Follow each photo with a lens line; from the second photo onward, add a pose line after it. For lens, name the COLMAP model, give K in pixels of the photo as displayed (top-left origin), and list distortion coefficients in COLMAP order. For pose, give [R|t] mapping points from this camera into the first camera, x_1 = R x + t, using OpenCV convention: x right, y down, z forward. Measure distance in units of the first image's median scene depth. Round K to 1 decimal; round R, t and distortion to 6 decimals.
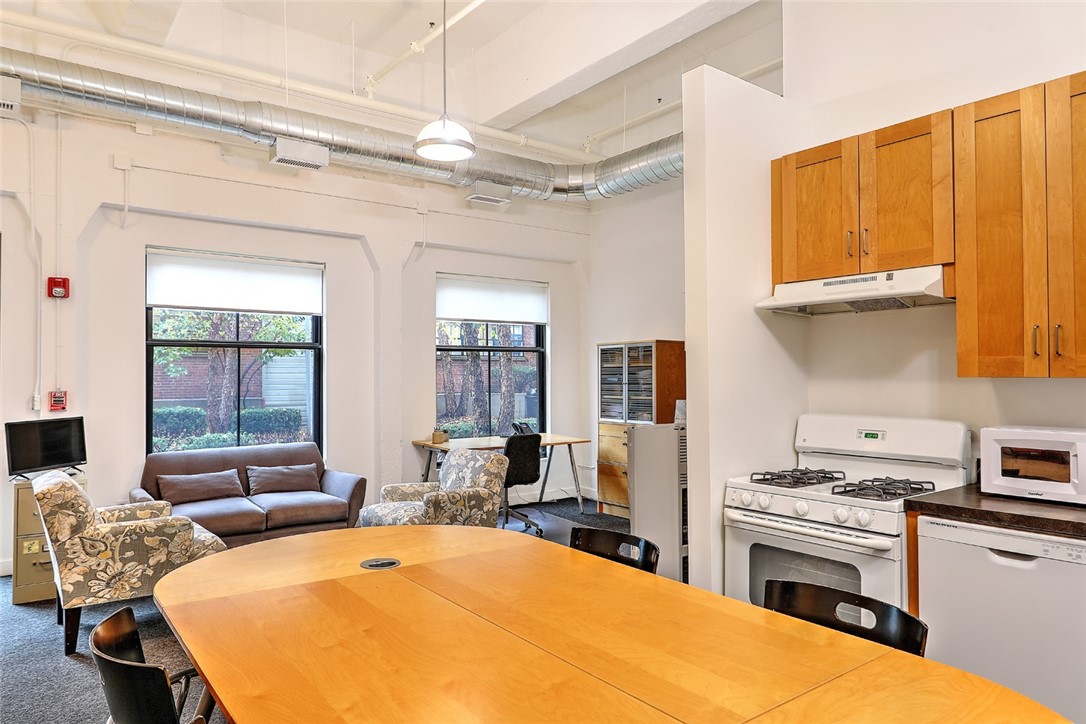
lens RADIAL K [[703.3, 0, 547.3], [0, 703.3, 362.0], [0, 0, 1]] dist [-0.000561, 0.001461]
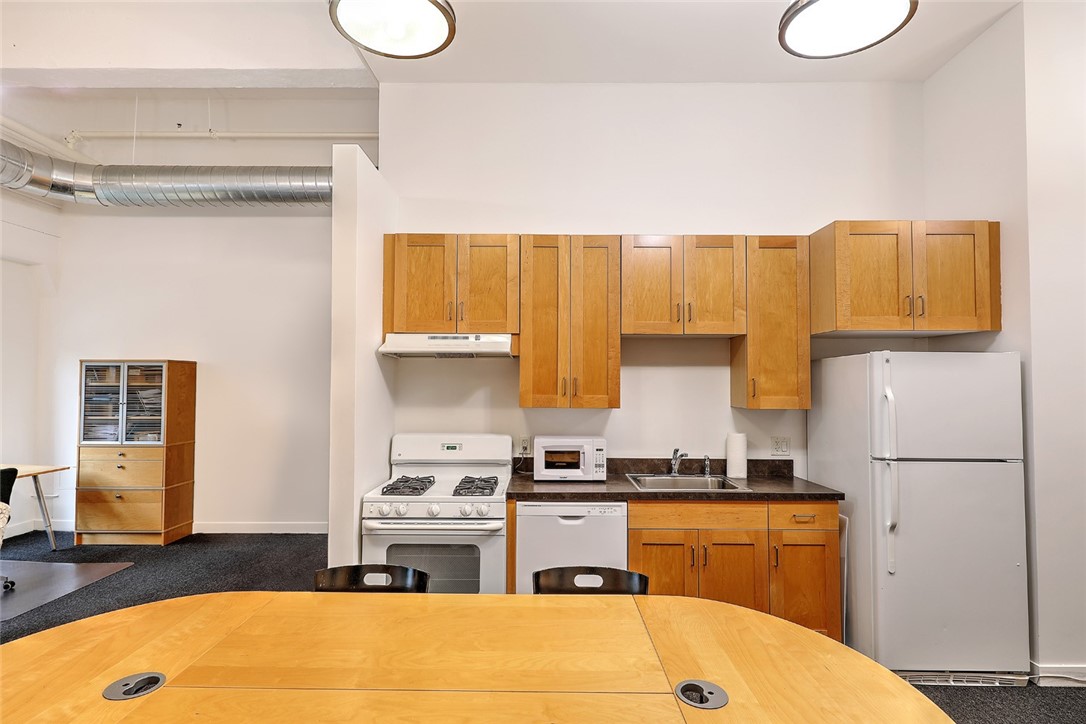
lens RADIAL K [[549.9, 0, 549.2], [0, 549.9, 365.7], [0, 0, 1]] dist [0.004600, -0.003781]
pose [[0.605564, 0.029828, 0.795238, -0.187438], [-0.022361, 0.999541, -0.020463, -0.025432], [-0.795483, -0.005391, 0.605953, 0.114550]]
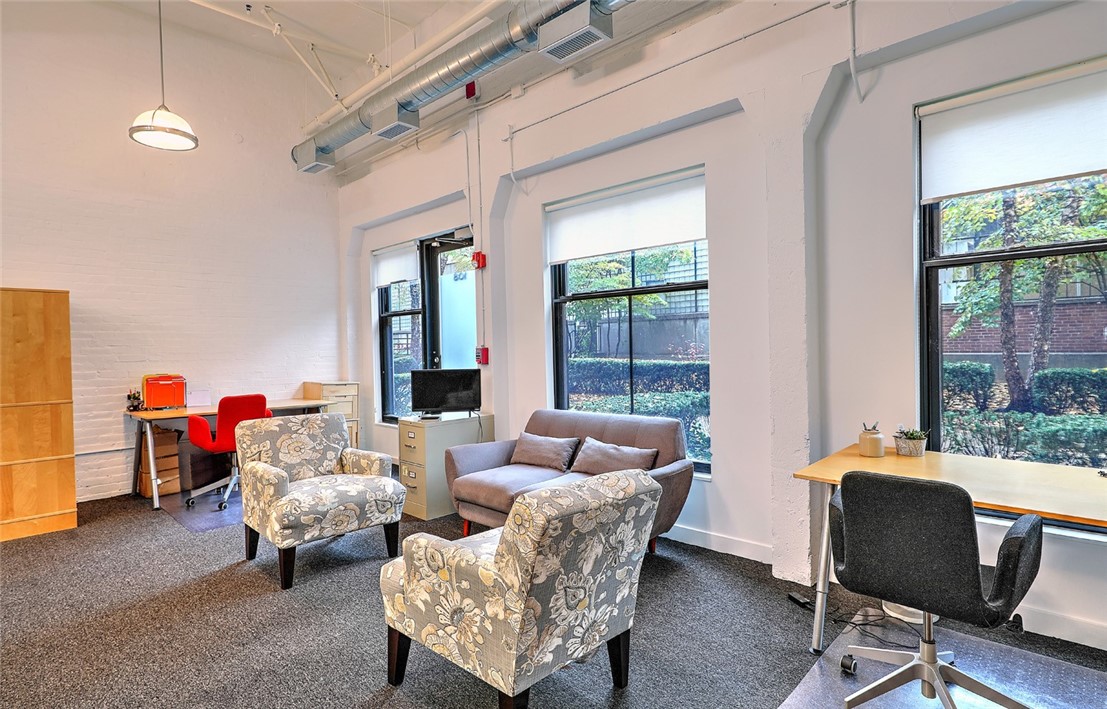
lens RADIAL K [[571.8, 0, 544.1], [0, 571.8, 350.7], [0, 0, 1]] dist [0.012433, 0.000042]
pose [[0.140578, 0.014541, -0.989963, 0.278700], [0.042358, 0.998888, 0.020687, 0.031215], [0.989163, -0.044841, 0.139806, 0.961630]]
